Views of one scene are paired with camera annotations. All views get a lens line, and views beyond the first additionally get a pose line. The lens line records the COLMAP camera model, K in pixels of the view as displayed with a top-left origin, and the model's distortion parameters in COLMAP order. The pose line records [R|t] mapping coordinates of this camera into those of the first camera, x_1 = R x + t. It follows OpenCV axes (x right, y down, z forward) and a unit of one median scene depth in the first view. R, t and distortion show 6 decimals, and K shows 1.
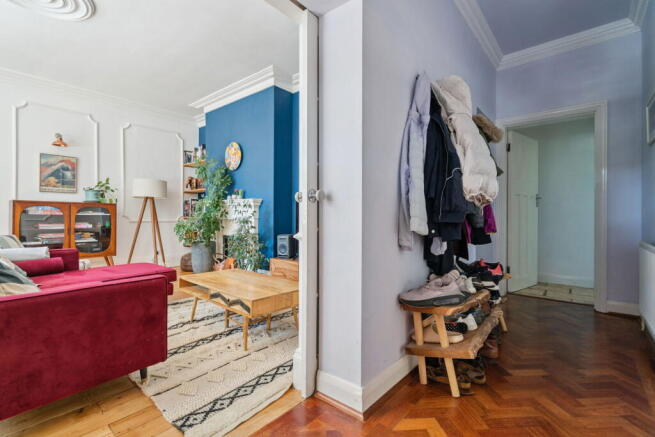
lens RADIAL K [[302.6, 0, 324.1], [0, 302.6, 216.7], [0, 0, 1]] dist [-0.002986, 0.001058]
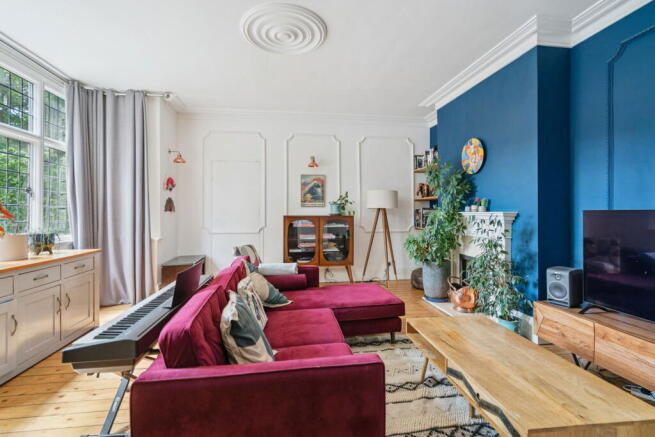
lens RADIAL K [[302.6, 0, 327.6], [0, 302.6, 214.6], [0, 0, 1]] dist [-0.002986, 0.001058]
pose [[0.752296, -0.004158, -0.658812, -0.067137], [0.005043, 0.999987, -0.000552, -0.049590], [0.658806, -0.002907, 0.752307, 0.160062]]
